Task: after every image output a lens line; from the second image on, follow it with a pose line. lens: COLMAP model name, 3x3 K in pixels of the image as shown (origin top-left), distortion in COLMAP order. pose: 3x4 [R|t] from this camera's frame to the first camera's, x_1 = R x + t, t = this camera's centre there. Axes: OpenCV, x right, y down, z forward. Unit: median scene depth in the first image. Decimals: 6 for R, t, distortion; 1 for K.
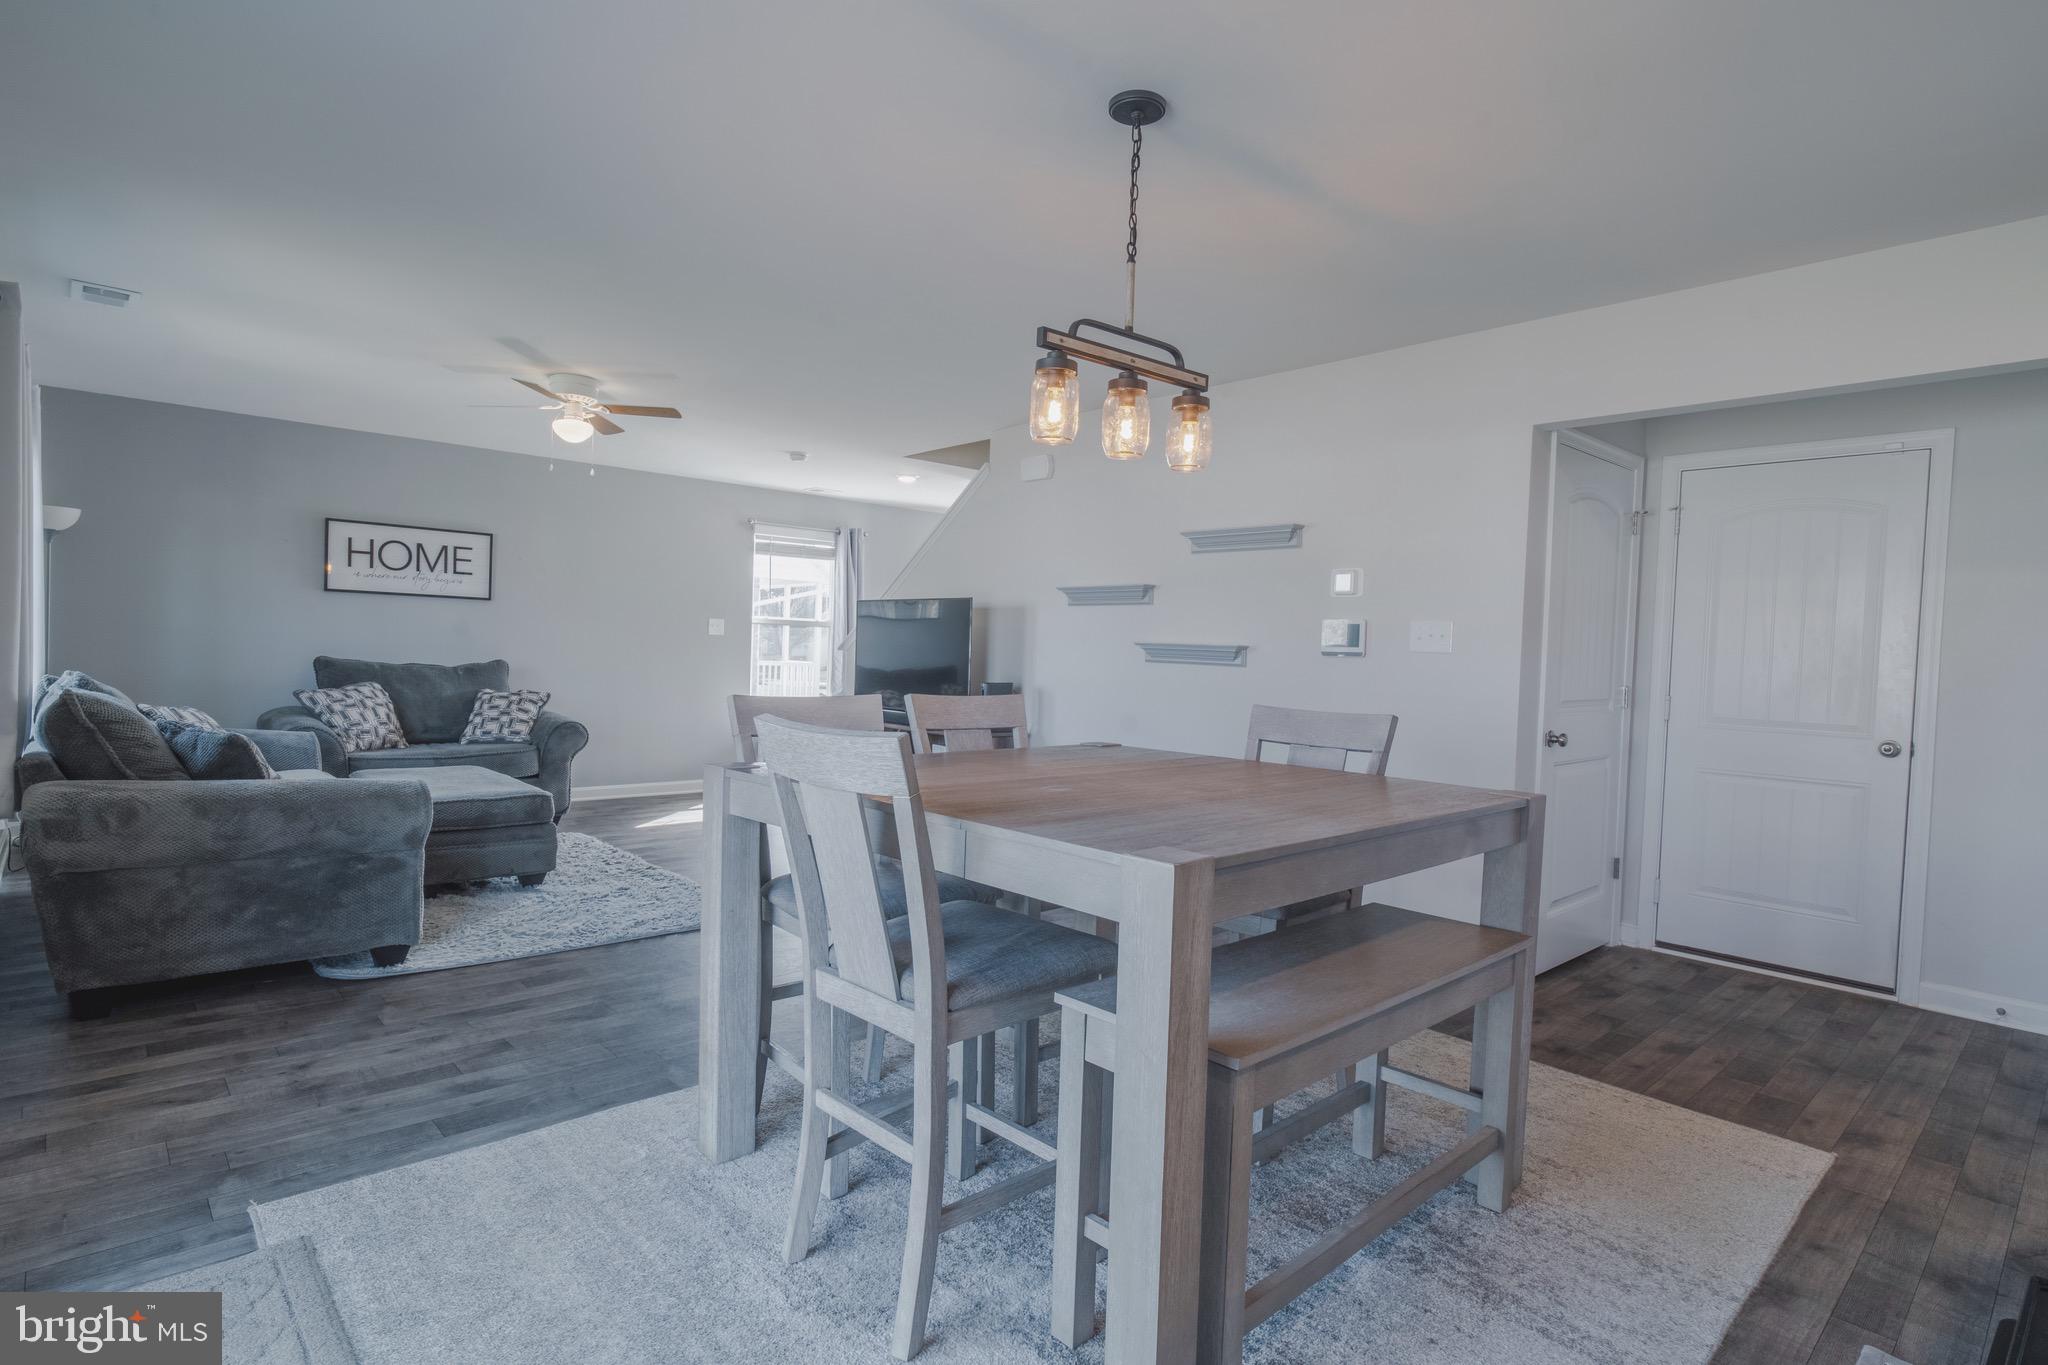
lens RADIAL K [[1037.2, 0, 1018.9], [0, 1037.2, 686.6], [0, 0, 1]] dist [-0.001642, -0.000597]
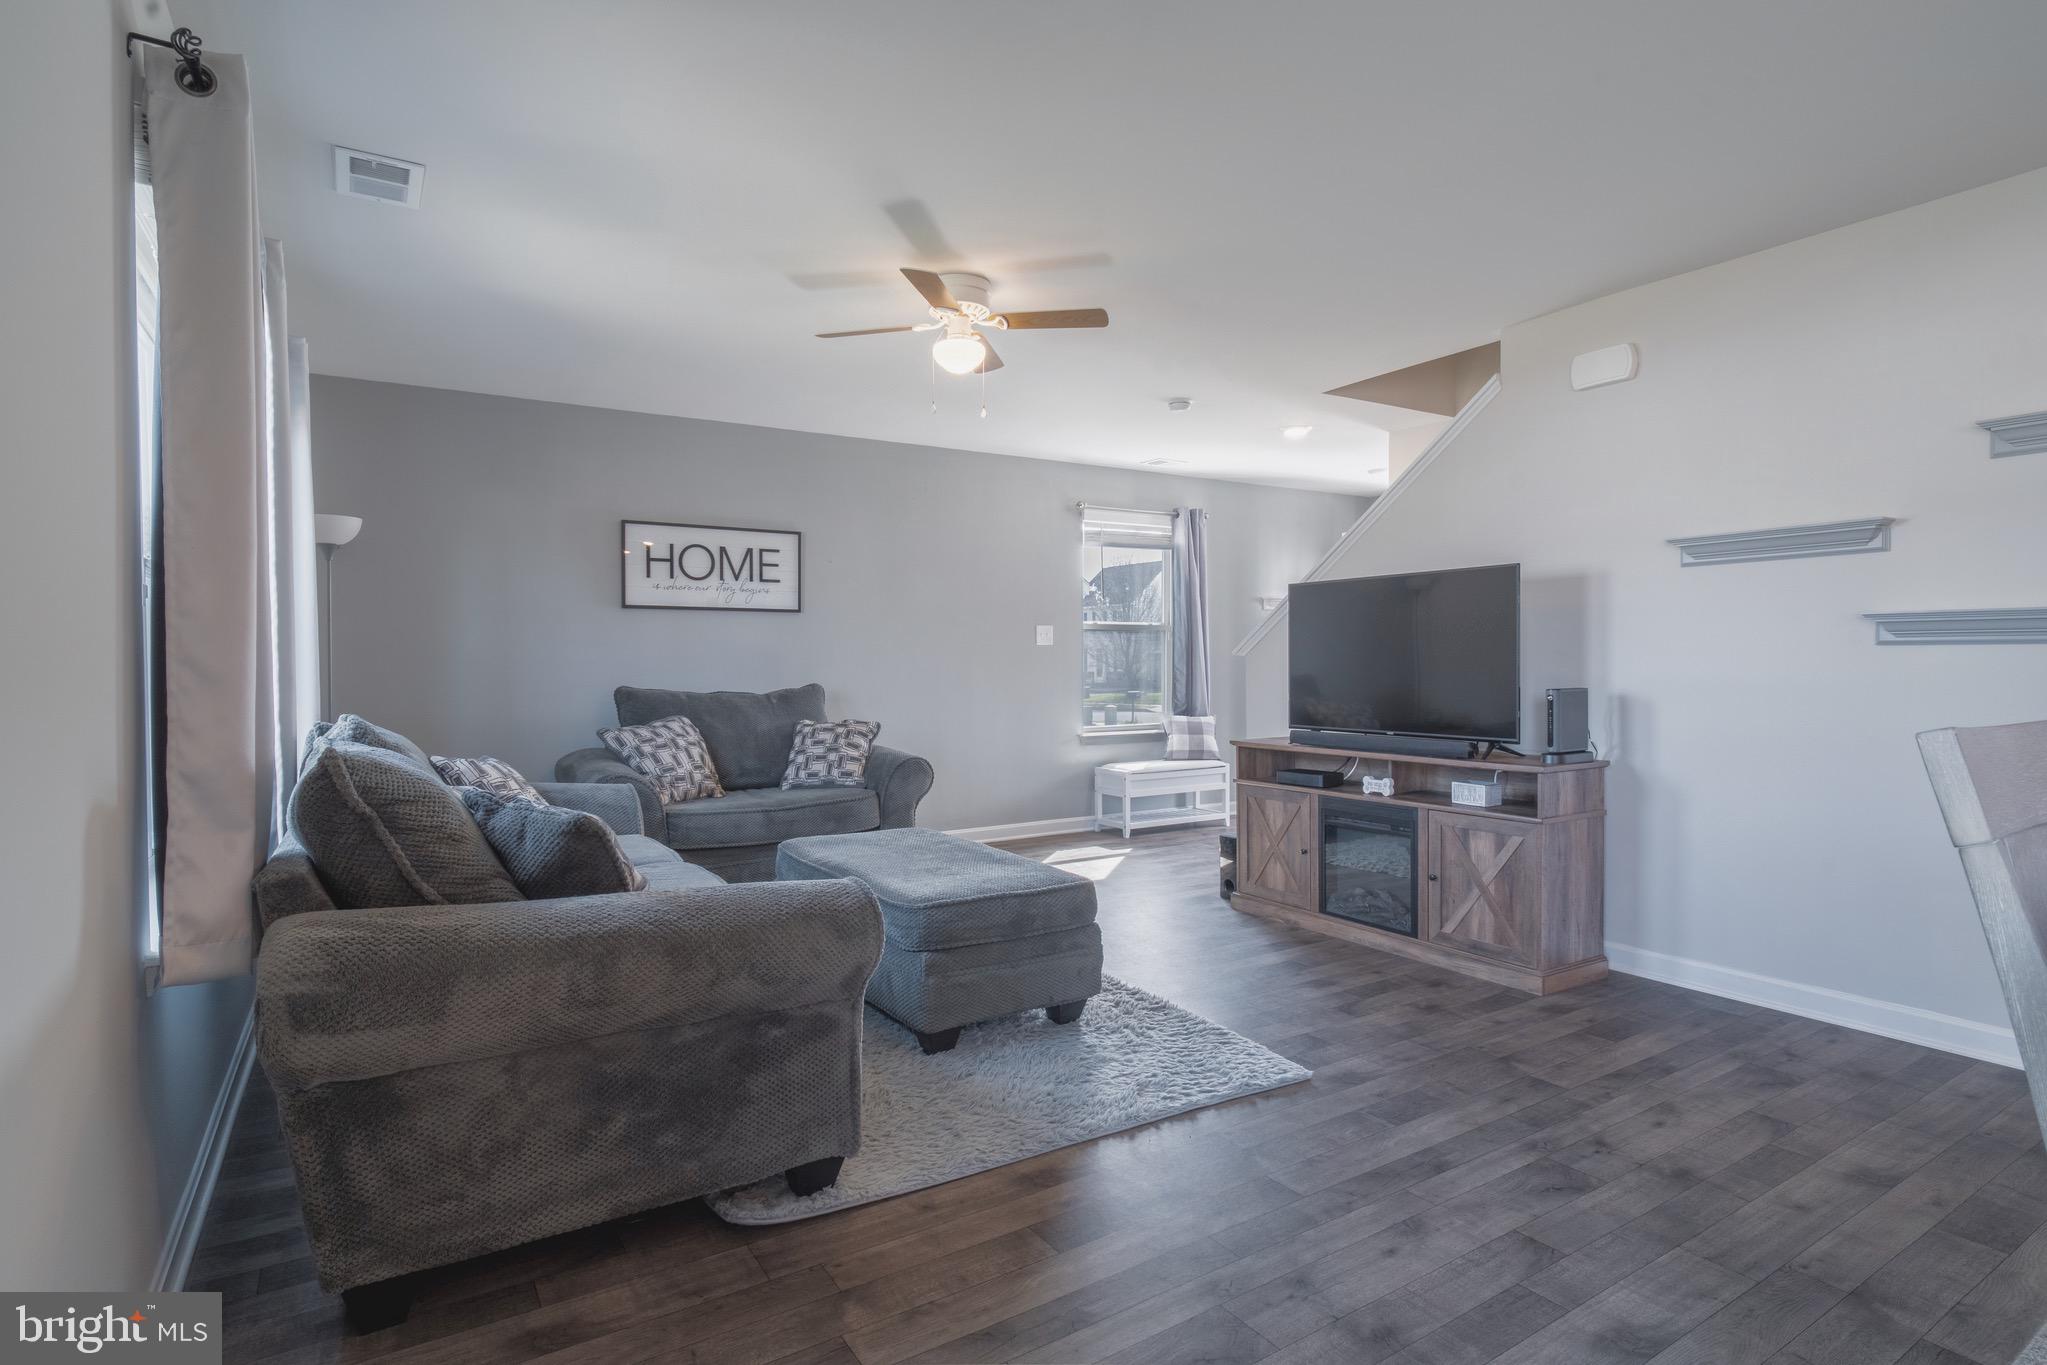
lens RADIAL K [[1032.8, 0, 1023.5], [0, 1032.8, 682.5], [0, 0, 1]] dist [-0.002375, -0.000504]
pose [[0.983987, -0.036454, -0.174472, -0.224452], [0.033258, 0.999222, -0.021207, -0.004630], [0.175110, 0.015065, 0.984434, 0.257452]]
